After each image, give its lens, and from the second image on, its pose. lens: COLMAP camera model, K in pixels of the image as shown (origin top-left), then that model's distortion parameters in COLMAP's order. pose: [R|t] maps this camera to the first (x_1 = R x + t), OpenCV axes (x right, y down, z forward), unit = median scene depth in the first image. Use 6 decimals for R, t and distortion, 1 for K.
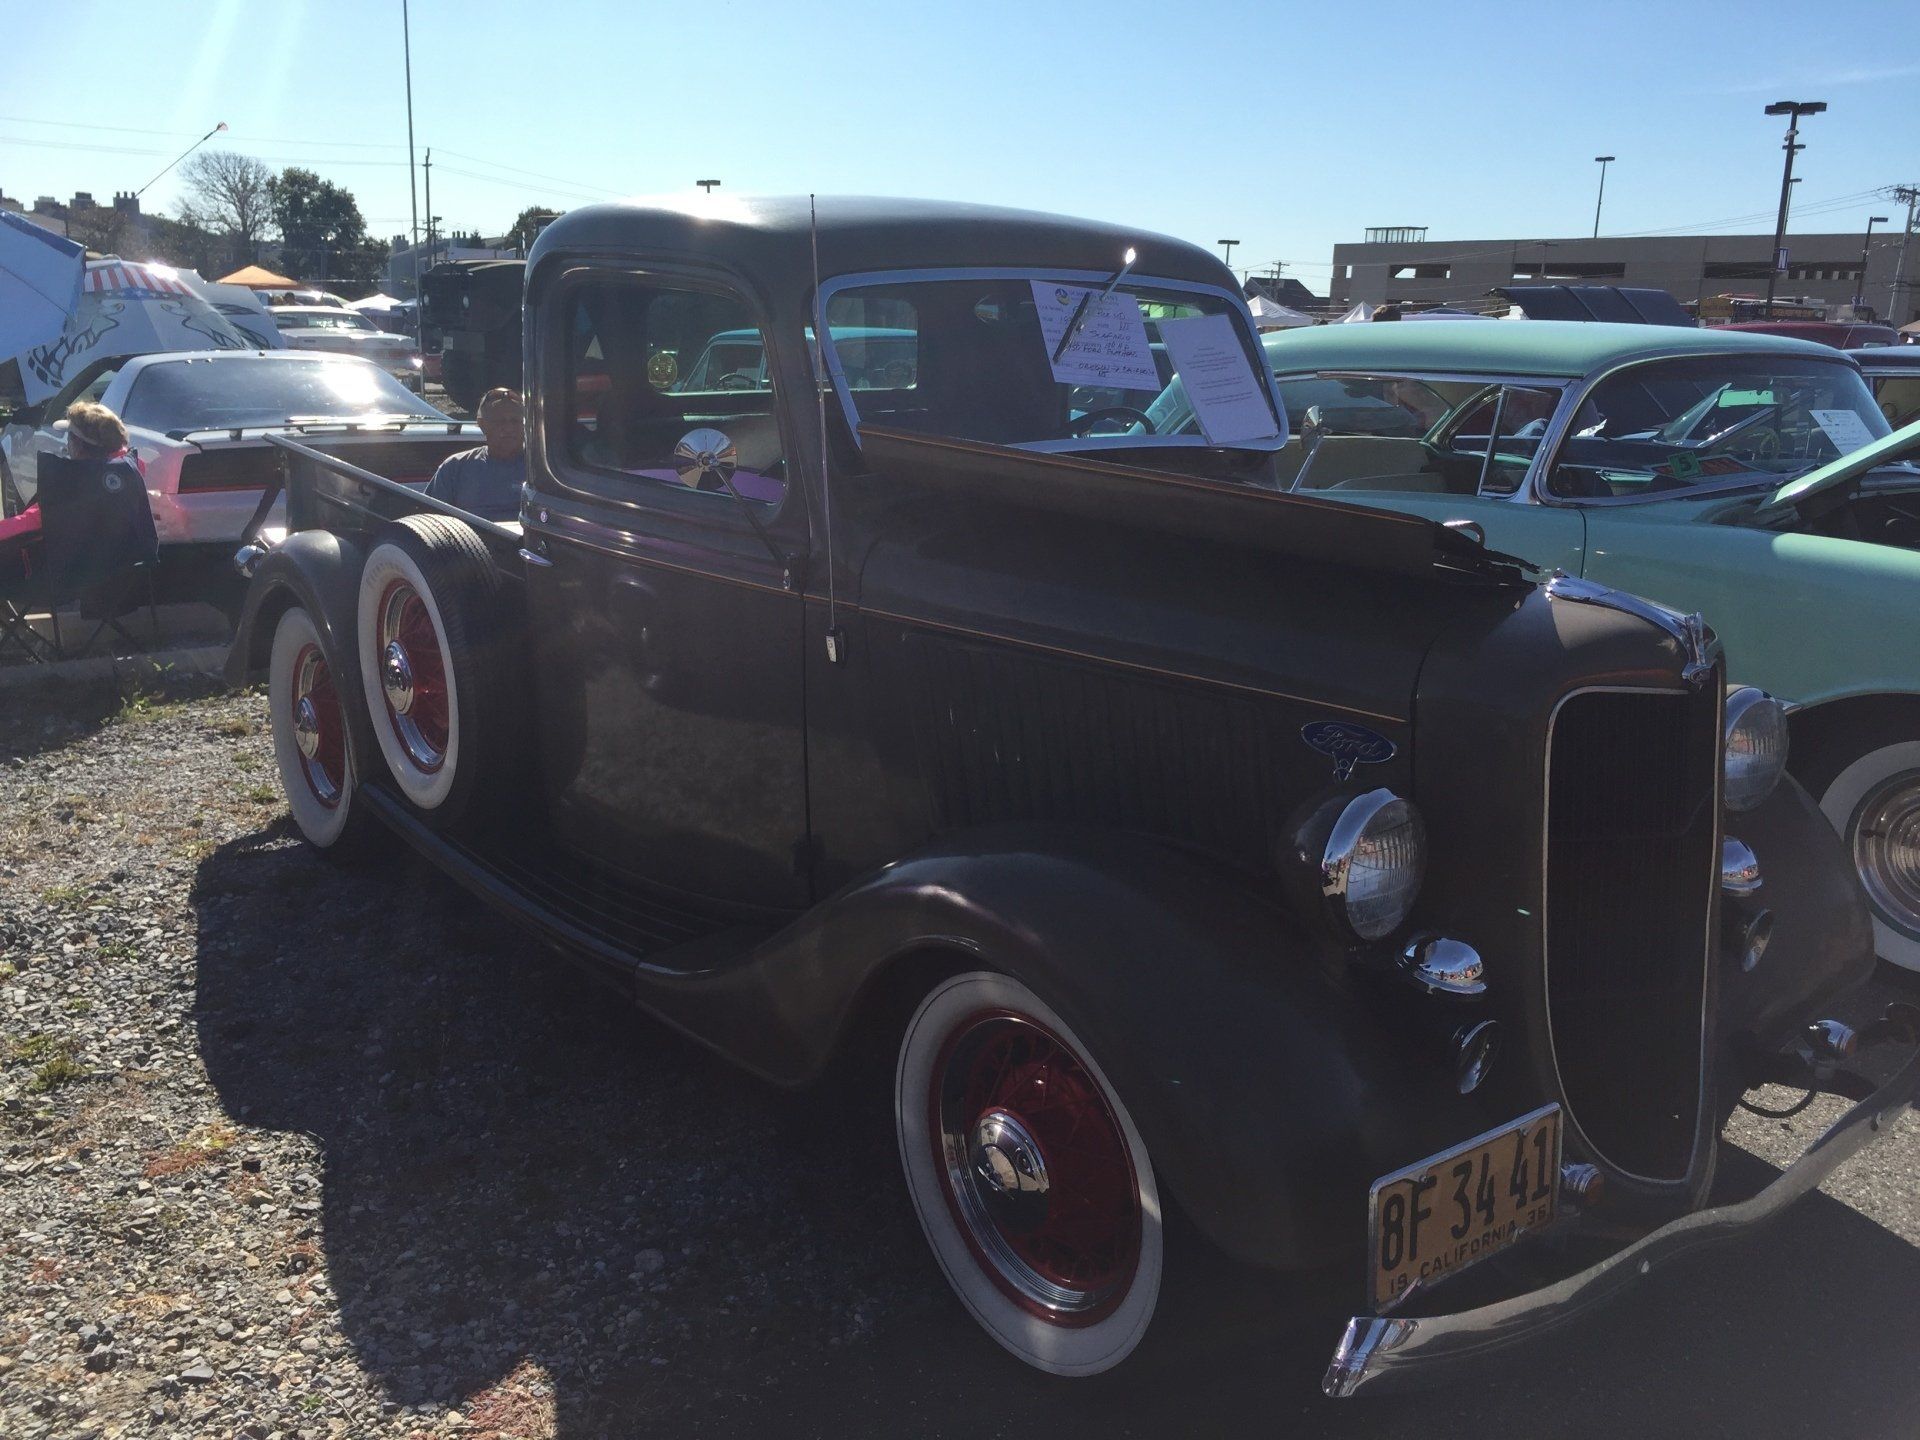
lens RADIAL K [[1676.2, 0, 946.3], [0, 1676.2, 727.4], [0, 0, 1]] dist [0.074320, -0.094021]
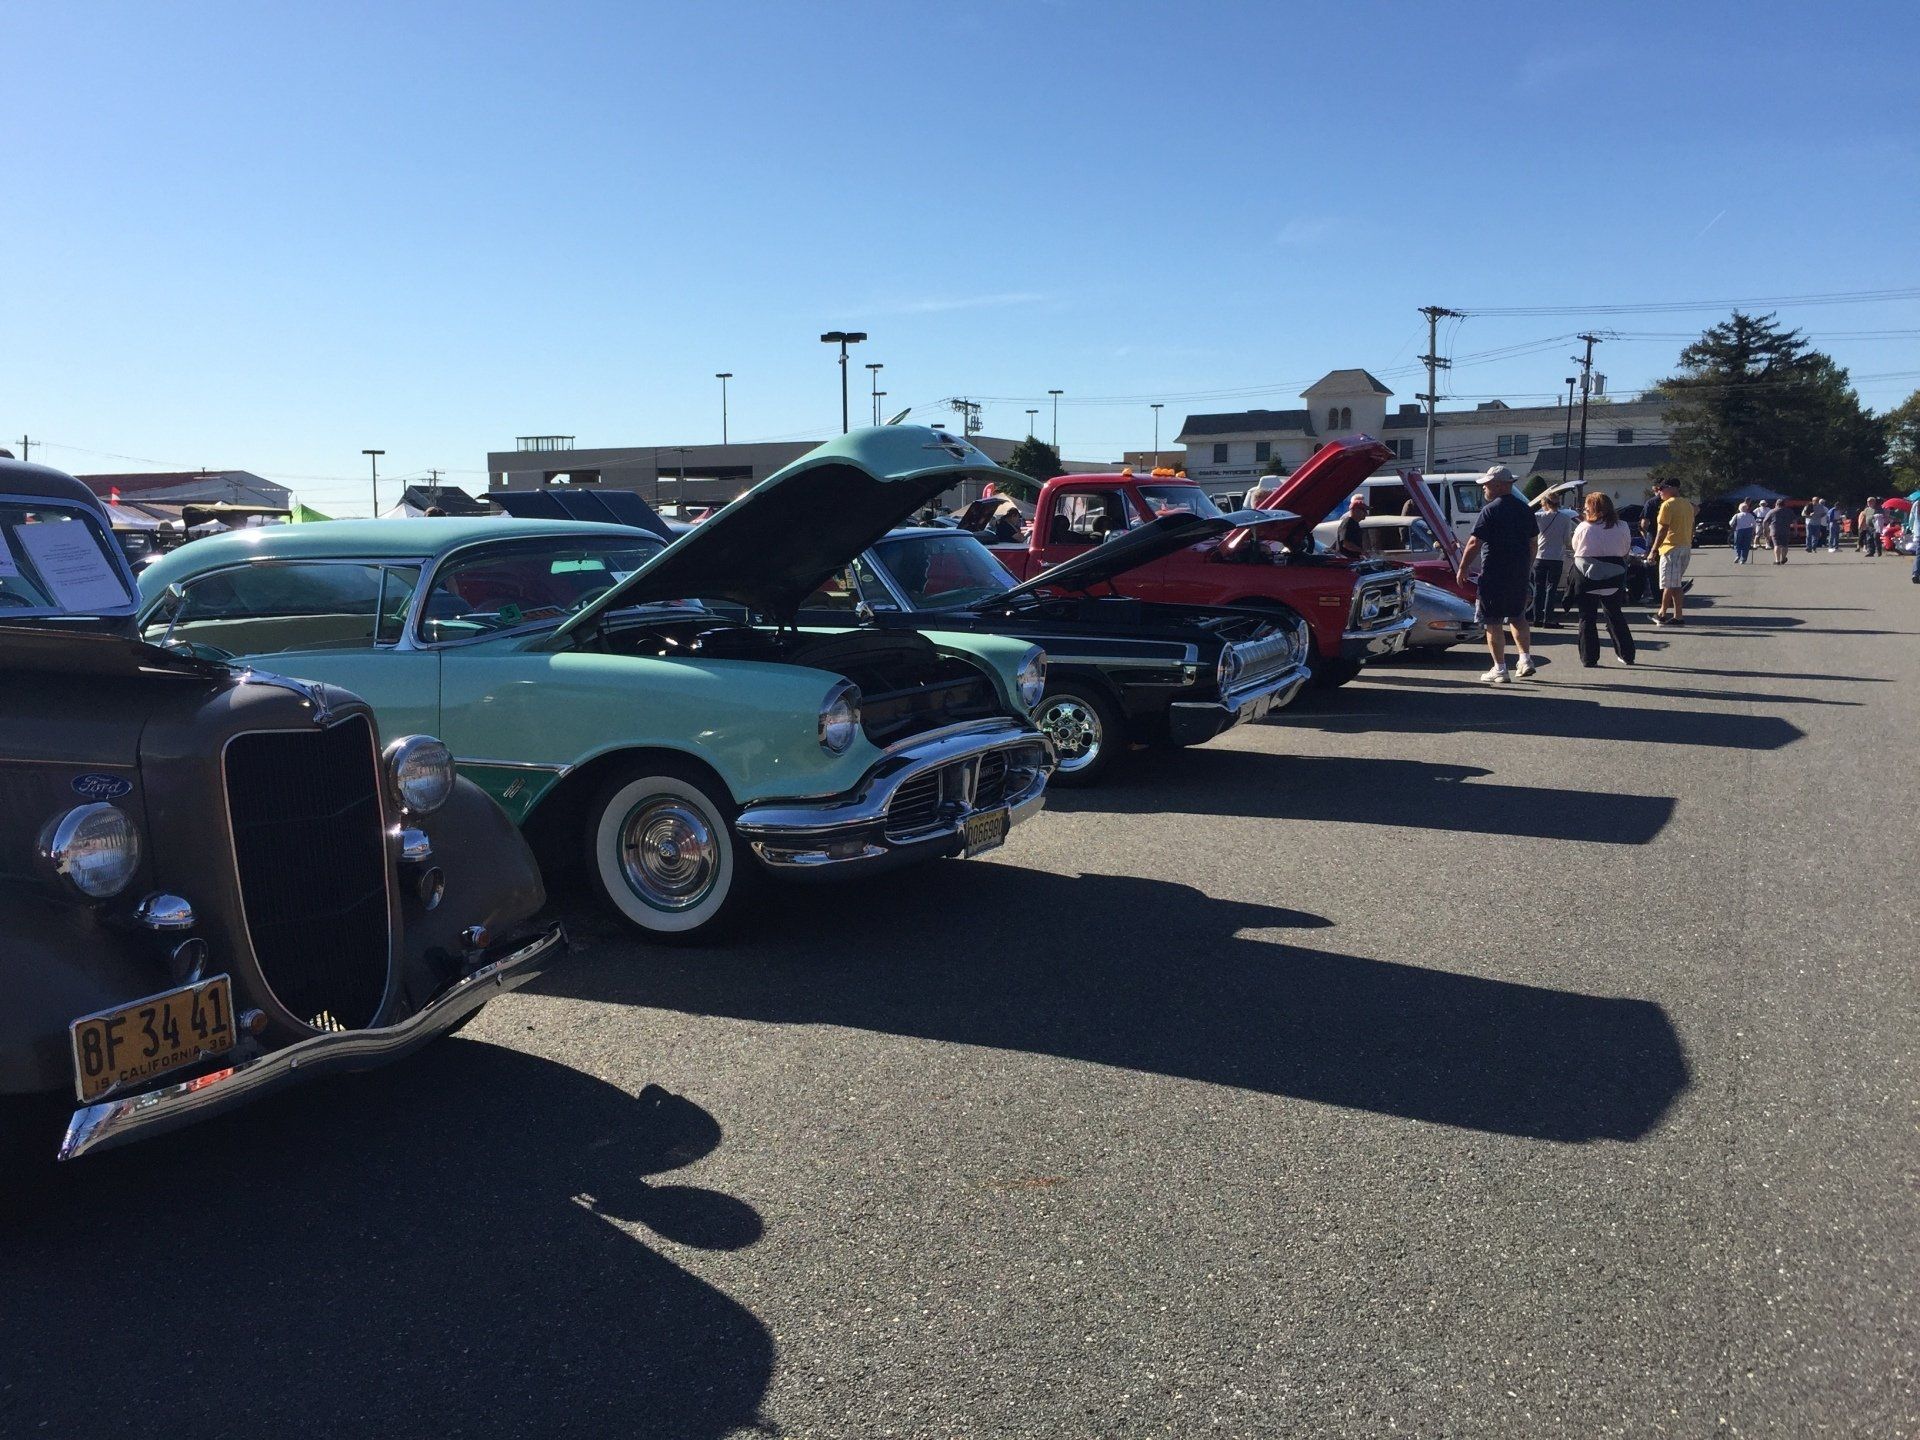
lens RADIAL K [[1676.2, 0, 963.3], [0, 1676.2, 712.6], [0, 0, 1]] dist [0.074320, -0.094021]
pose [[0.885039, -0.093632, 0.456003, 0.125460], [0.149676, 0.984785, -0.088292, 0.105797], [-0.440798, 0.146394, 0.885588, -0.392535]]
